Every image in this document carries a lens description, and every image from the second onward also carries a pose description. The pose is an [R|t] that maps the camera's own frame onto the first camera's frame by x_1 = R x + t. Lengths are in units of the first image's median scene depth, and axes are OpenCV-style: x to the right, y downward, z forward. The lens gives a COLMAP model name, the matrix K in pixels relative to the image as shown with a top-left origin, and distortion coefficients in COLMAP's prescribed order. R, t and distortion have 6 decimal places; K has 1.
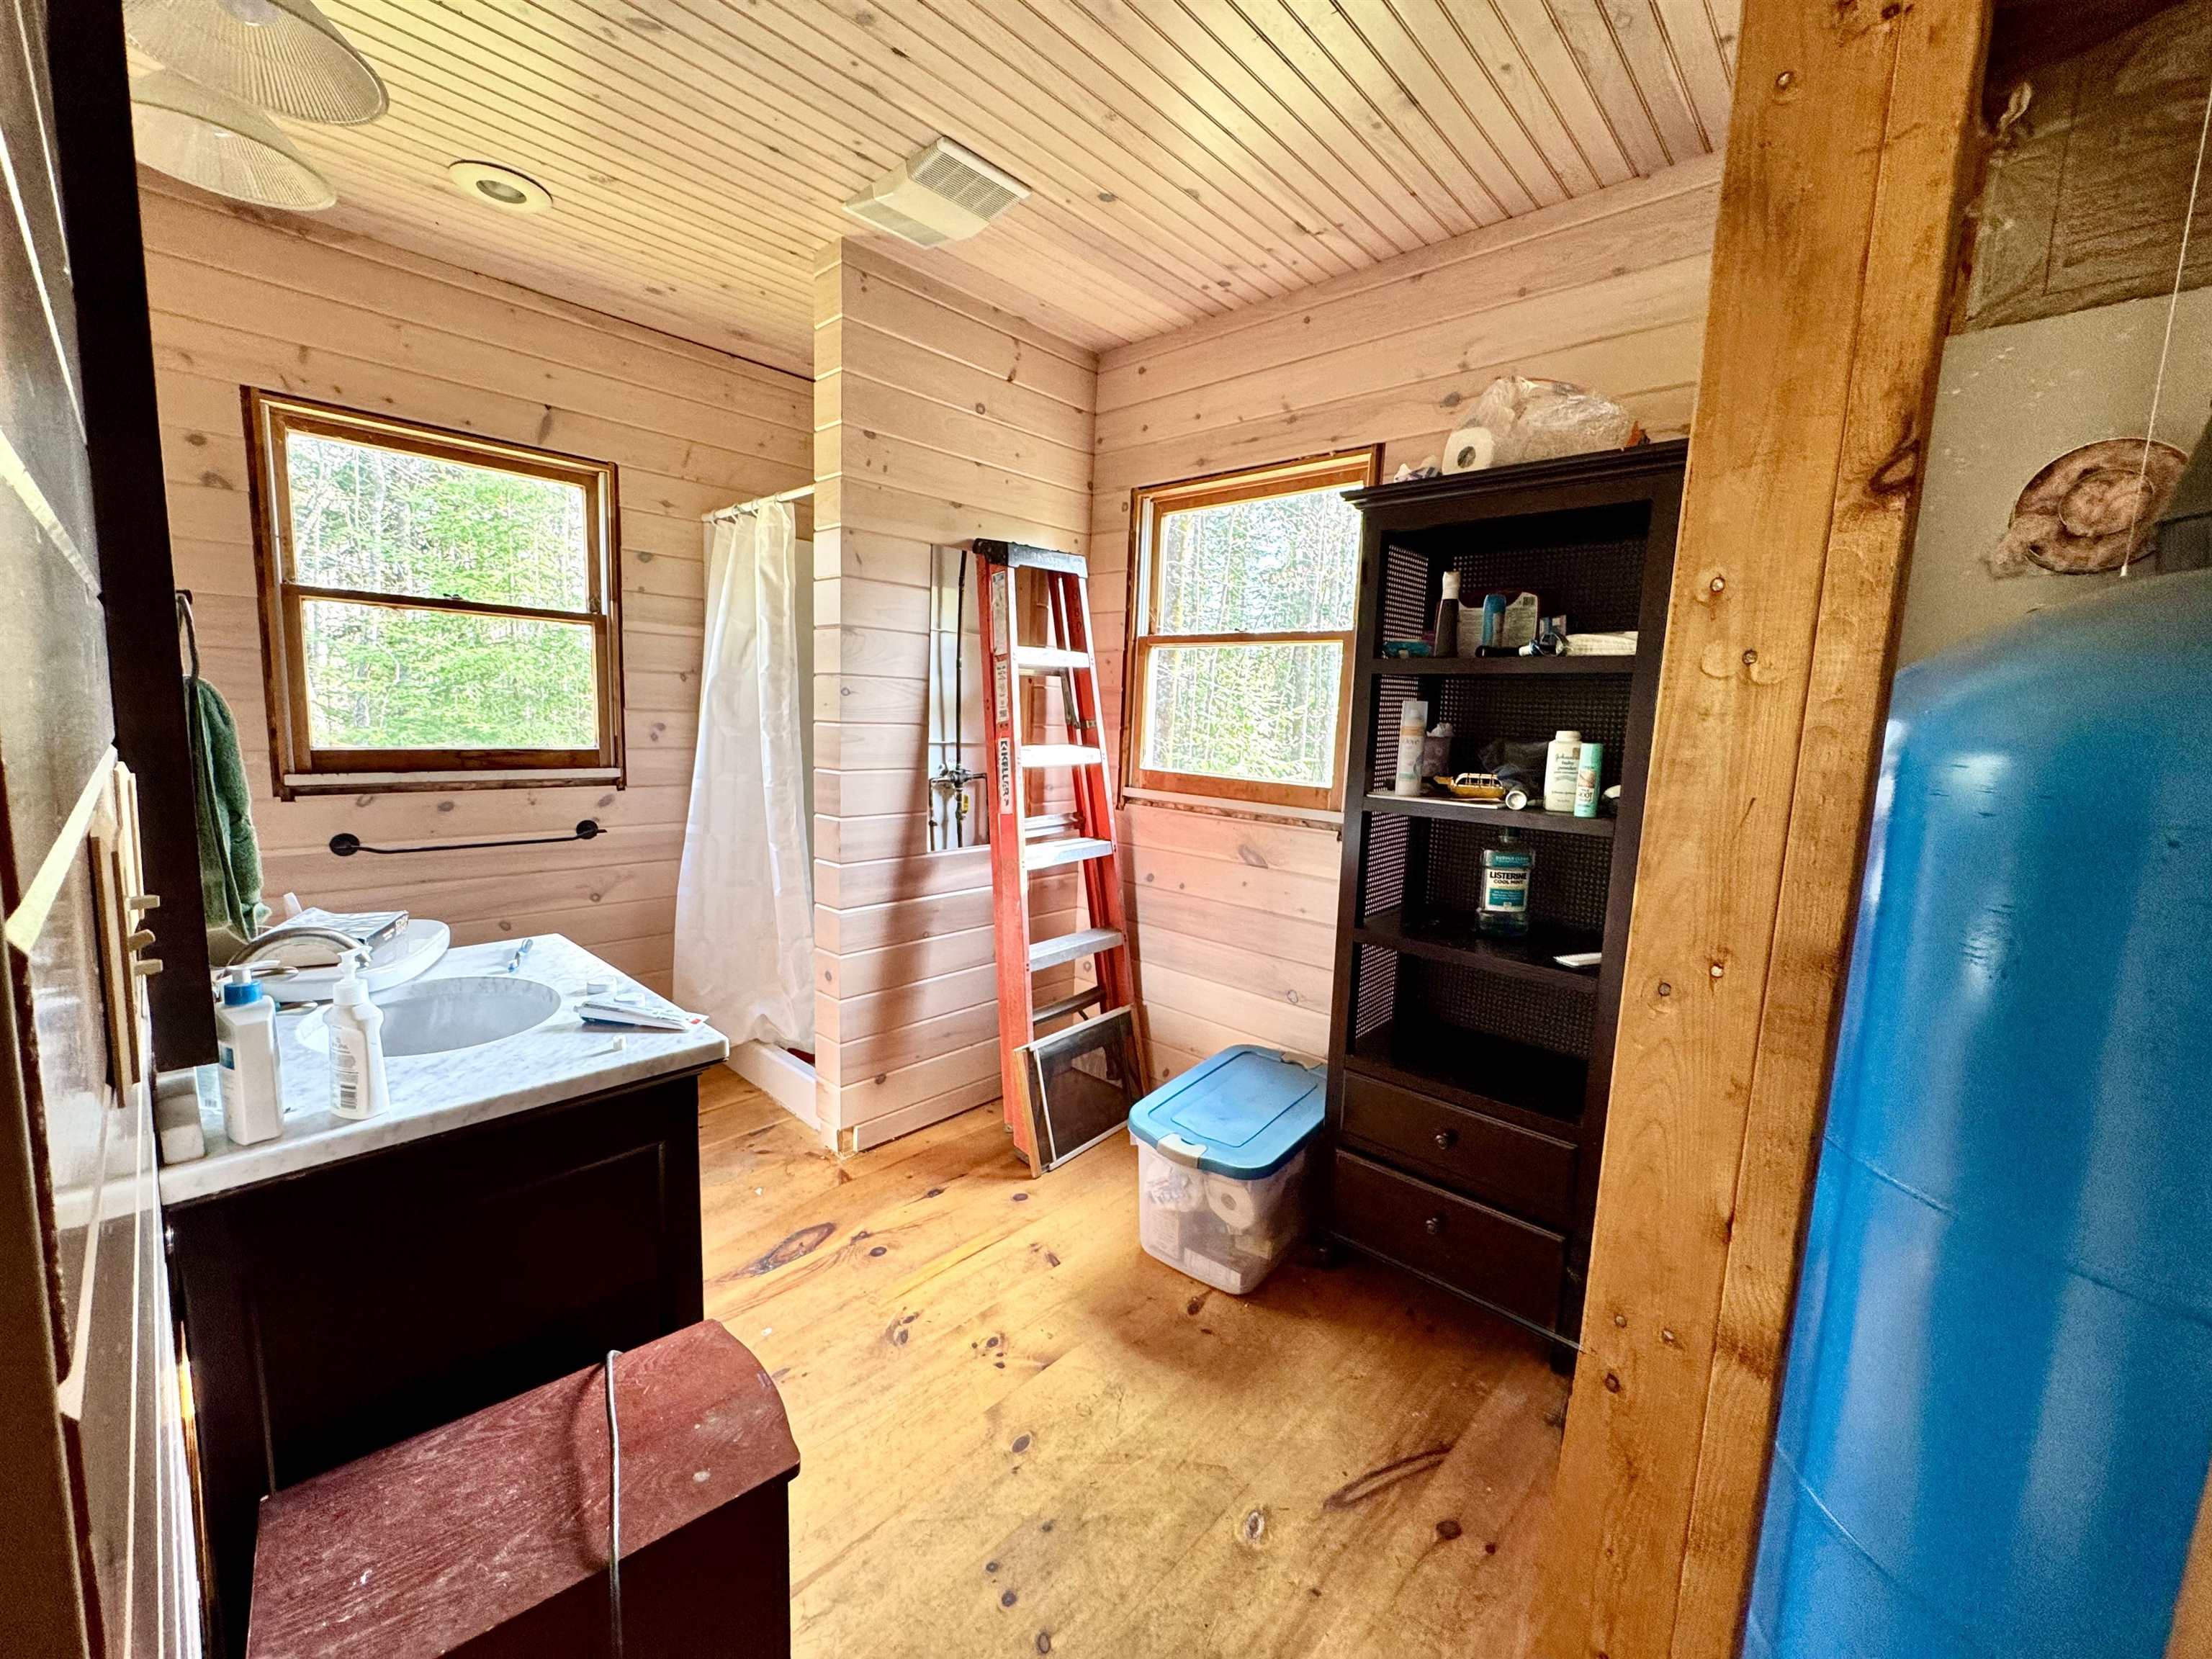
lens RADIAL K [[881.8, 0, 1103.5], [0, 881.8, 827.4], [0, 0, 1]] dist [-0.002217, 0.000262]
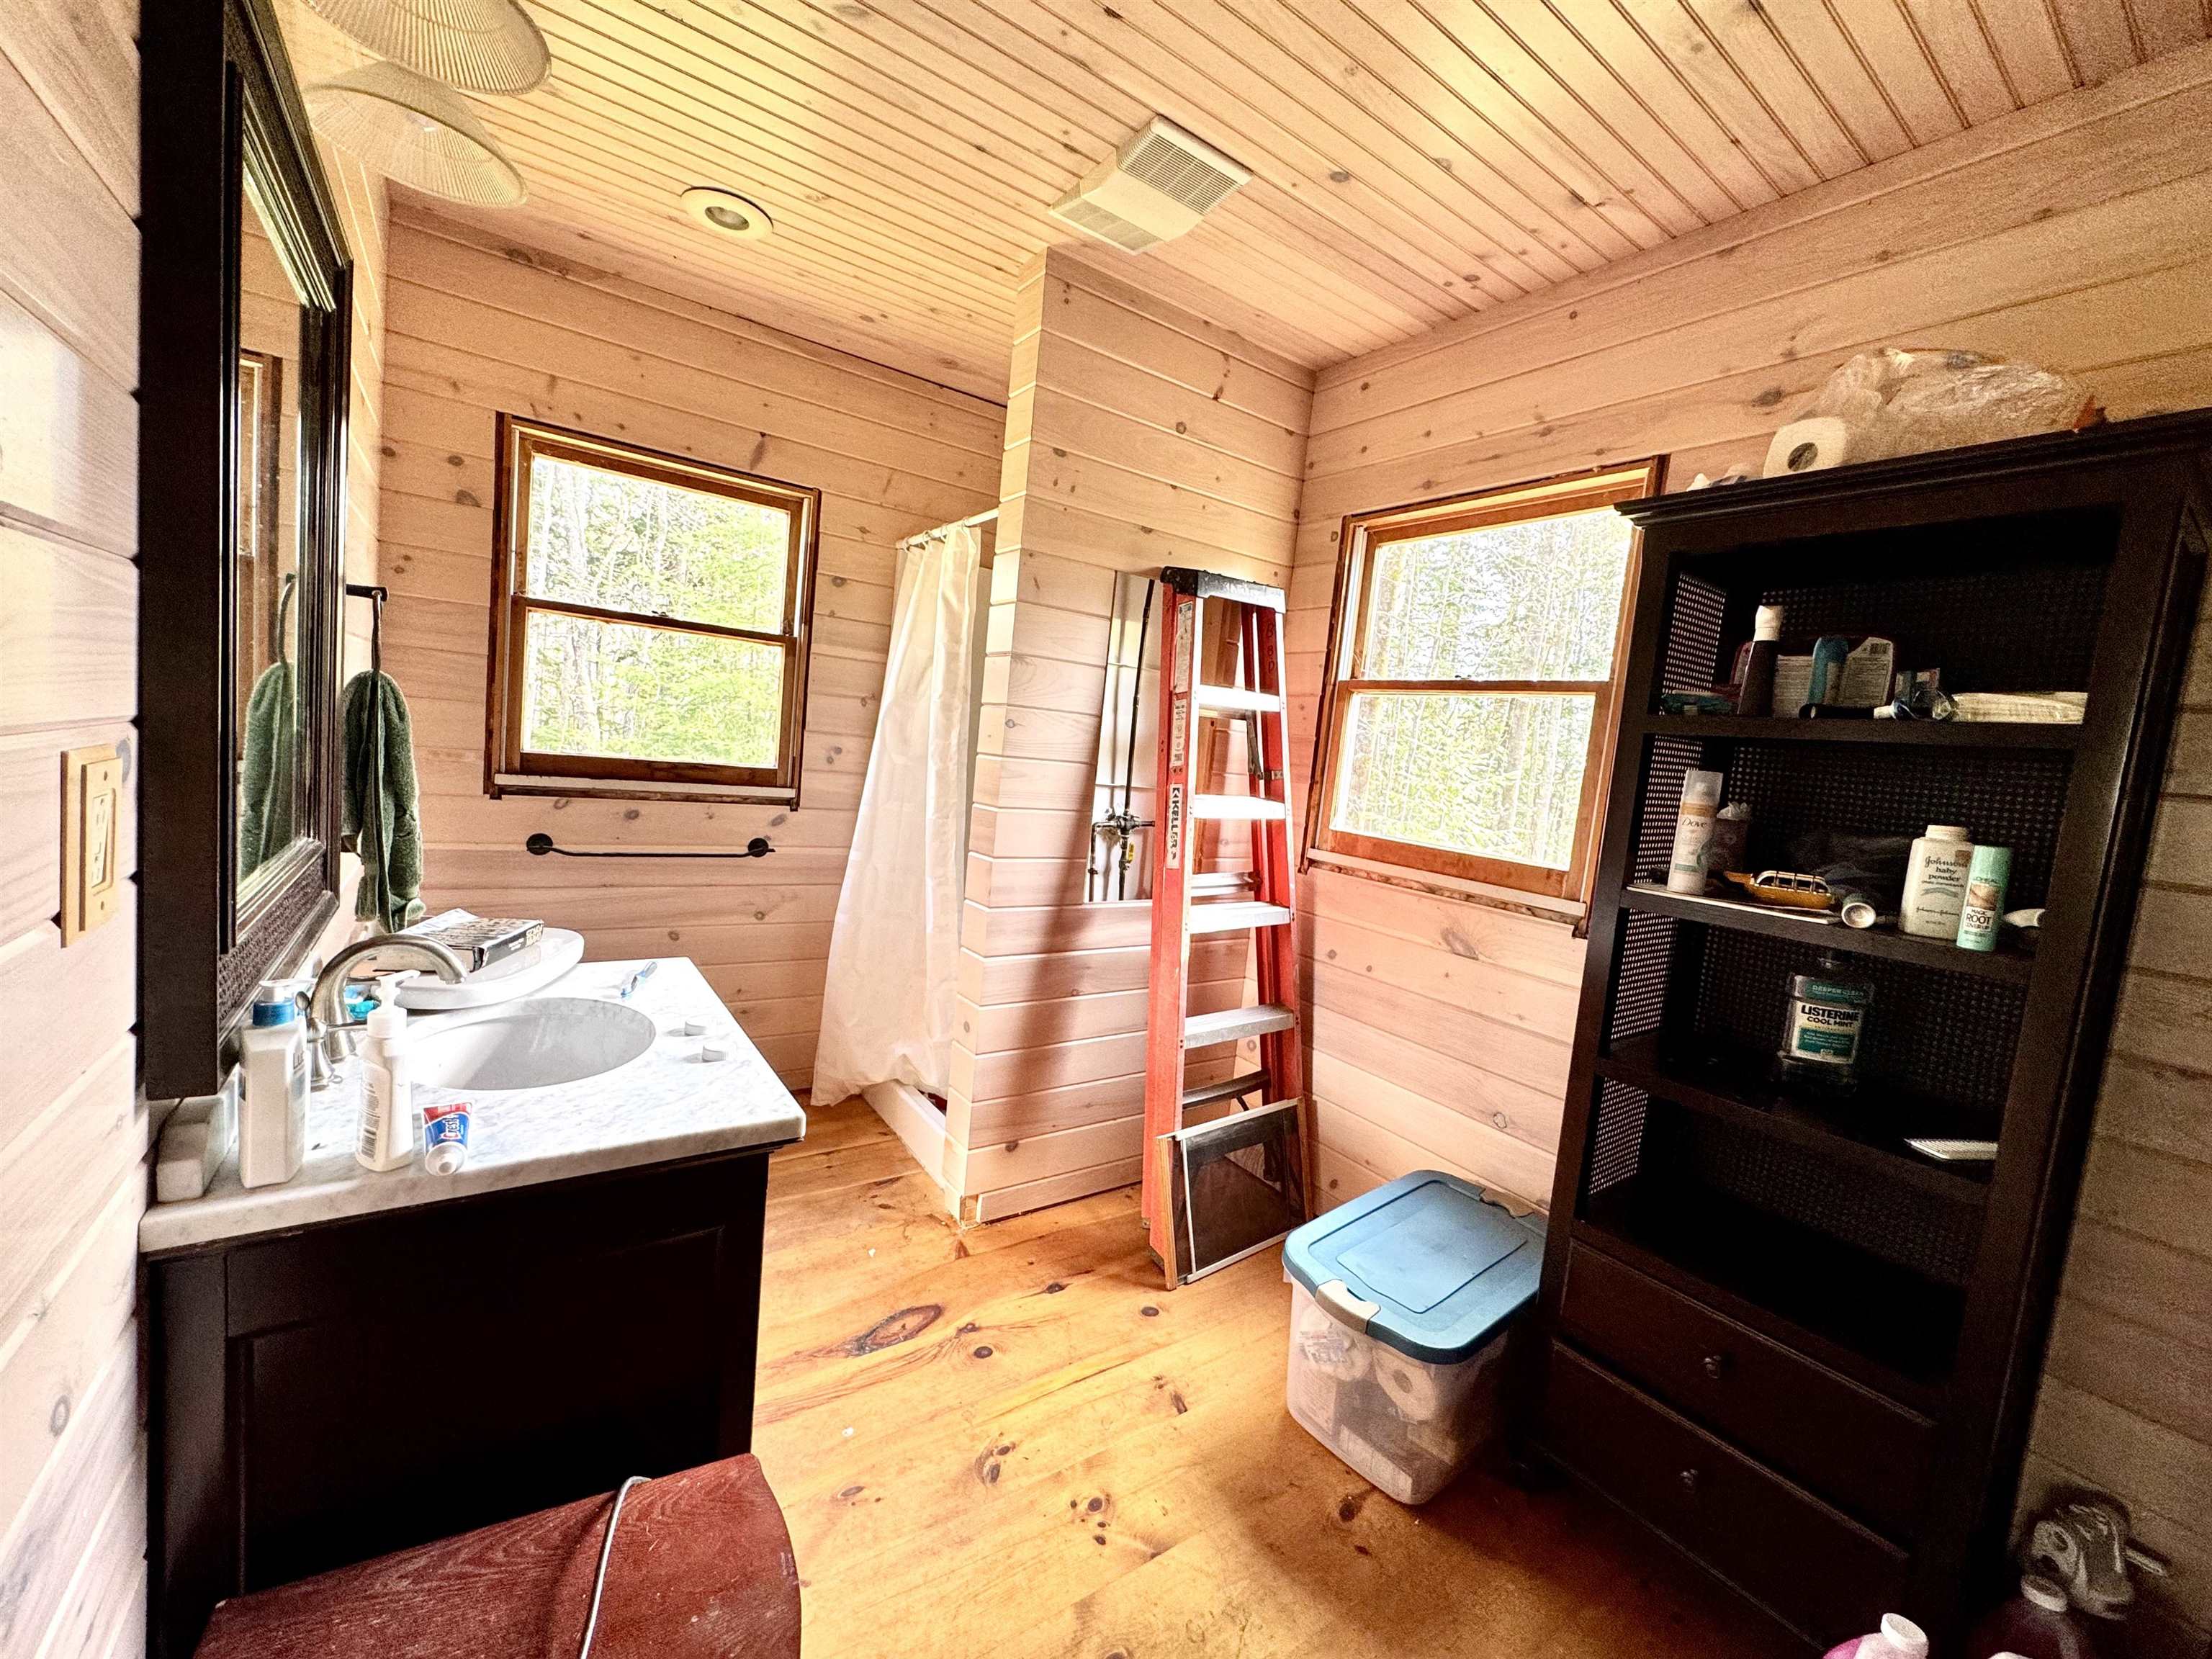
lens RADIAL K [[881.8, 0, 1104.4], [0, 881.8, 828.0], [0, 0, 1]] dist [-0.002217, 0.000262]
pose [[0.975706, 0.075895, -0.205520, 0.003538], [-0.086501, 0.995319, -0.043109, -0.011784], [0.201286, 0.059839, 0.977703, 0.107837]]
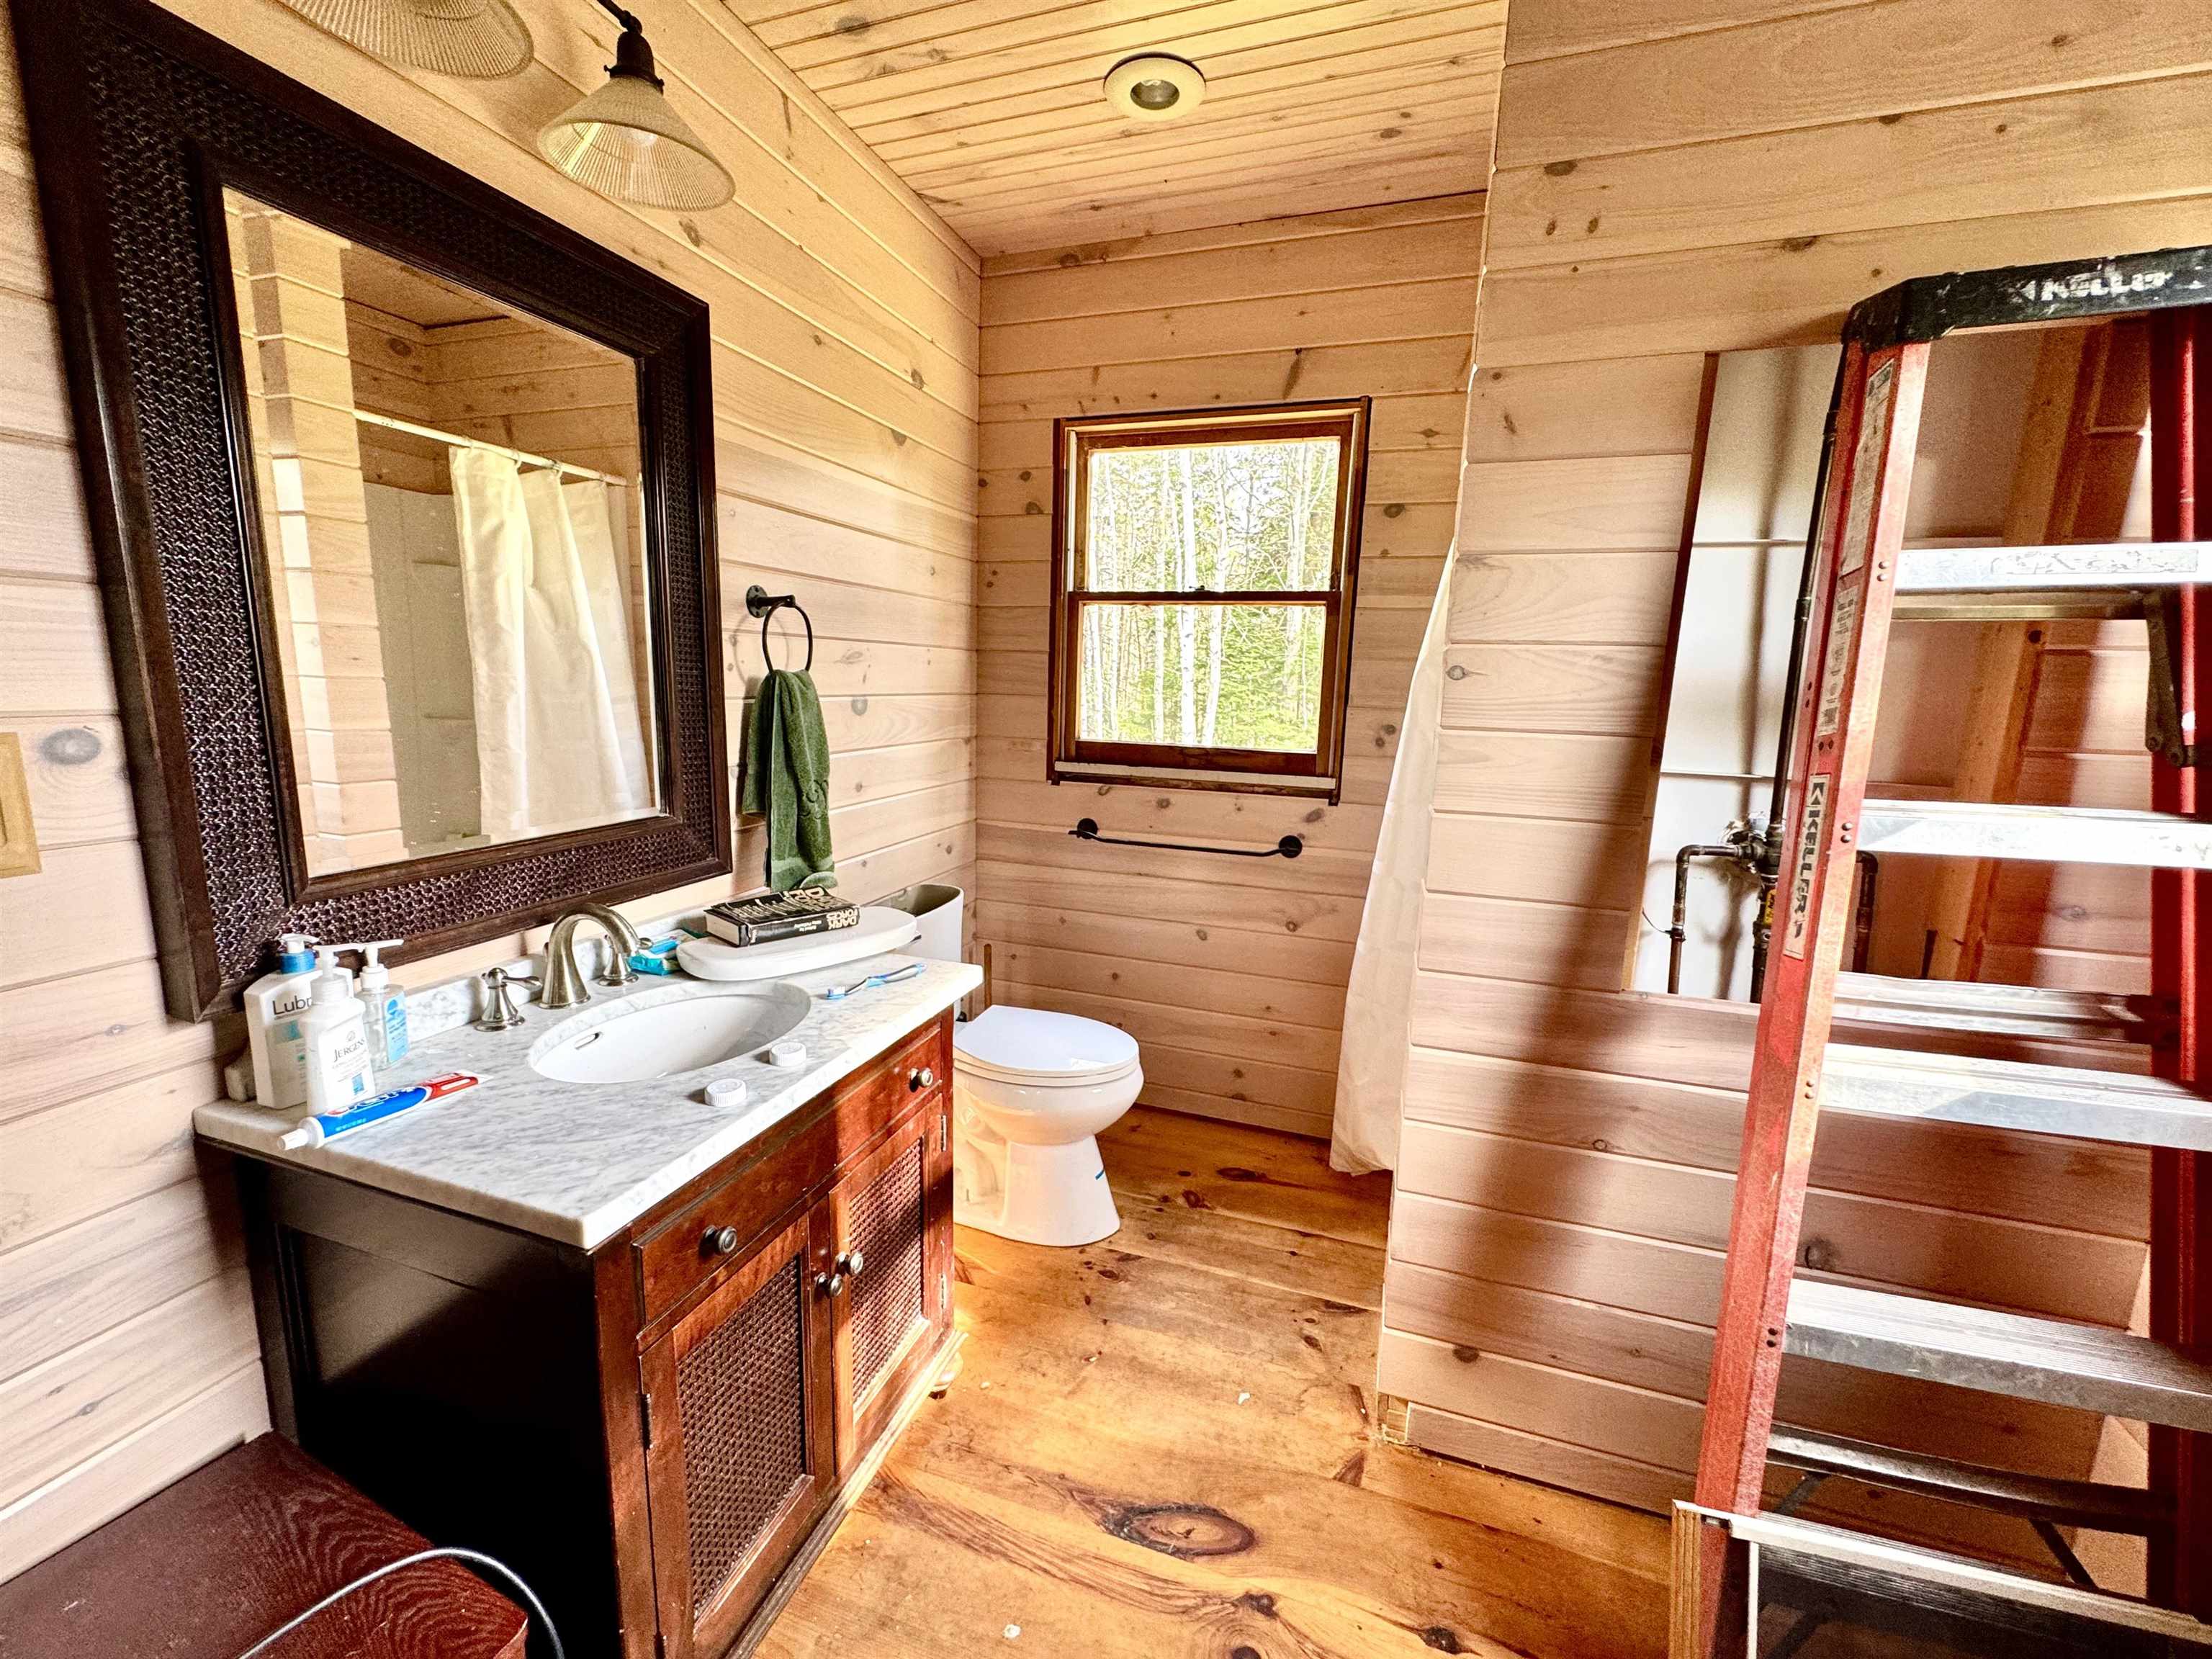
lens RADIAL K [[881.8, 0, 1107.8], [0, 881.8, 828.3], [0, 0, 1]] dist [-0.002217, 0.000262]
pose [[0.414517, 0.126633, -0.901188, 0.124012], [-0.132695, 0.988098, 0.077811, -0.065099], [0.900316, 0.087329, 0.426387, 0.528496]]
